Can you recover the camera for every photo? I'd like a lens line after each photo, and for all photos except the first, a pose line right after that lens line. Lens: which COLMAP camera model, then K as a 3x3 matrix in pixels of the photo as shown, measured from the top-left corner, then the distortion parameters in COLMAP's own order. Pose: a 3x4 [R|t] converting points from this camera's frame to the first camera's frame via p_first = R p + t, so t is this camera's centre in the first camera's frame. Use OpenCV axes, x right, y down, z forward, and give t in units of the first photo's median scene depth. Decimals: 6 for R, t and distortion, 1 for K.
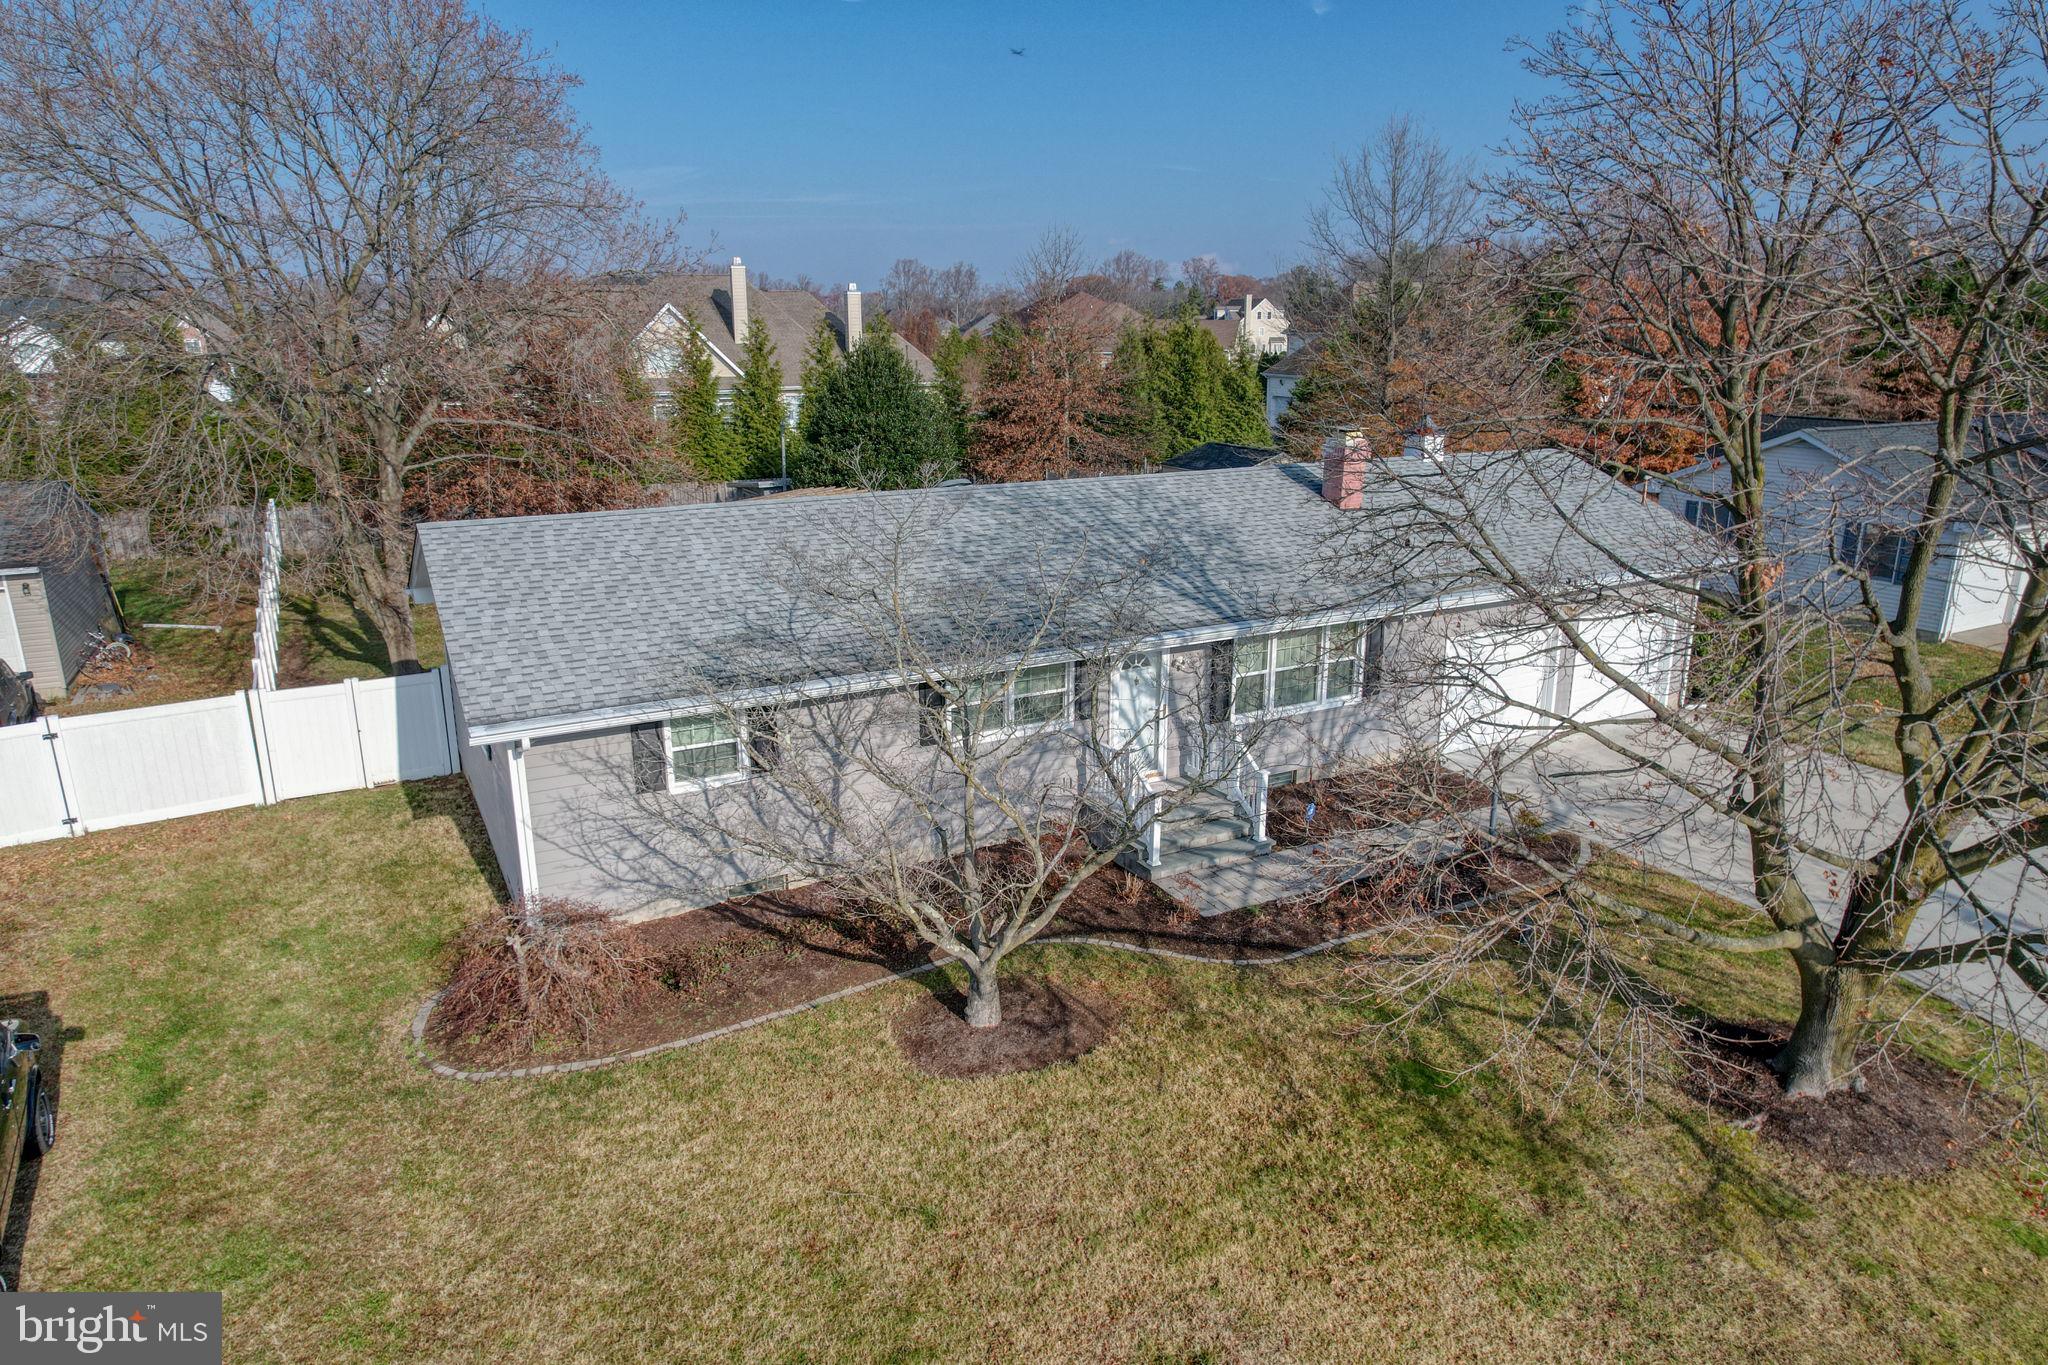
lens RADIAL K [[1324.5, 0, 1022.7], [0, 1324.5, 691.4], [0, 0, 1]] dist [-0.066036, 0.046675]
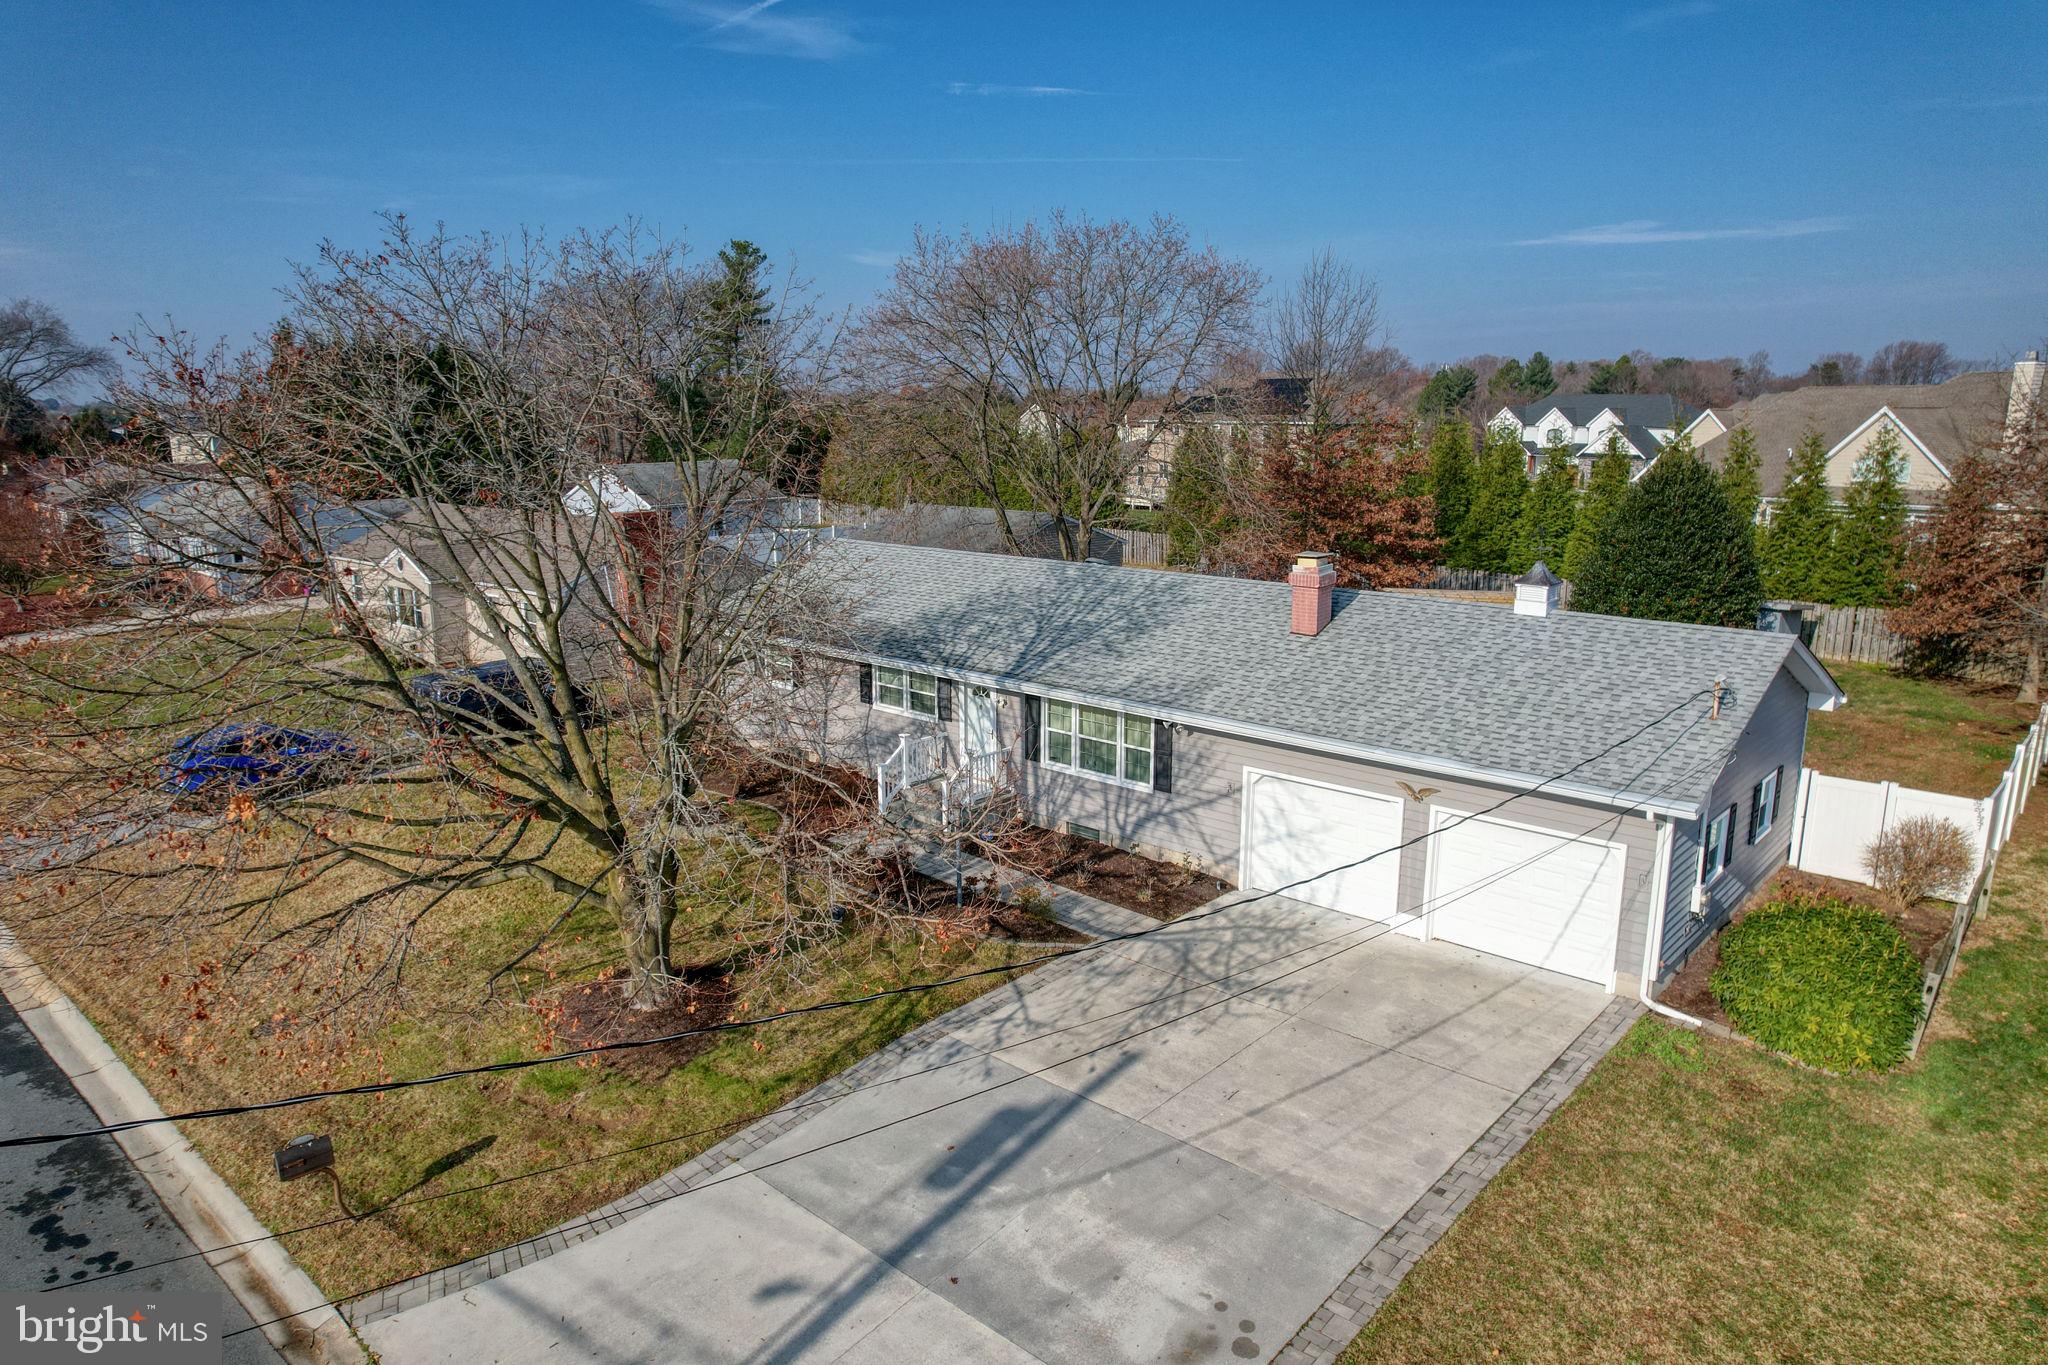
lens RADIAL K [[1324.5, 0, 1022.7], [0, 1324.5, 691.4], [0, 0, 1]] dist [-0.066036, 0.046675]
pose [[0.342677, 0.205110, -0.916789, 1.256409], [-0.261803, 0.958066, 0.116488, -0.179450], [0.902237, 0.200100, 0.382005, 0.488787]]
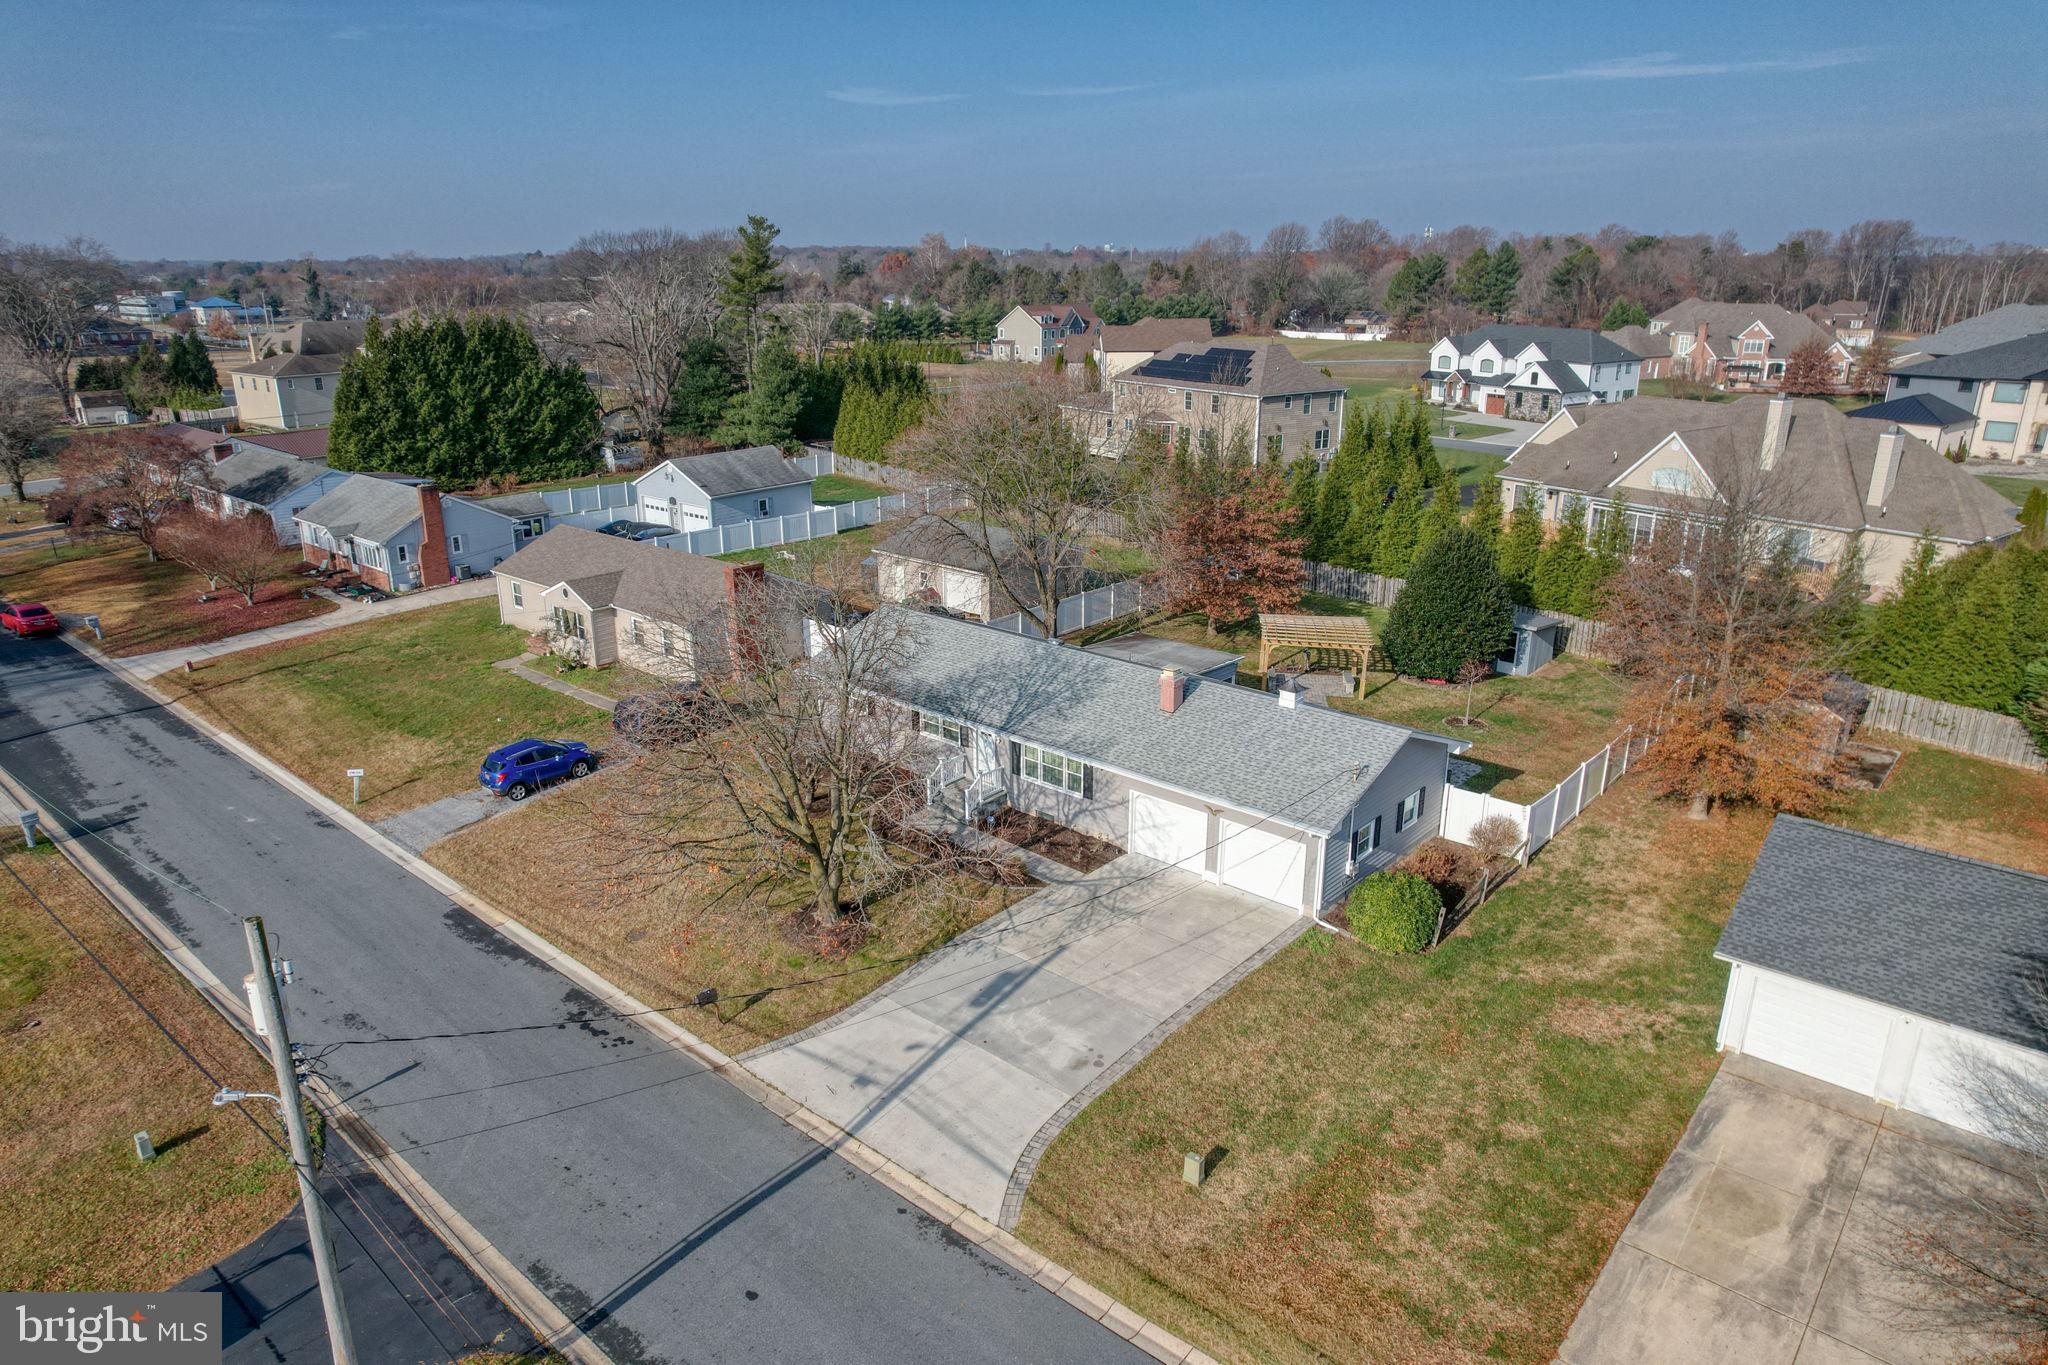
lens RADIAL K [[1324.5, 0, 1022.7], [0, 1324.5, 691.4], [0, 0, 1]] dist [-0.066036, 0.046675]
pose [[0.354178, 0.301378, -0.885285, 2.008582], [-0.258501, 0.941315, 0.217033, -0.572554], [0.898741, 0.151979, 0.411300, 0.085642]]
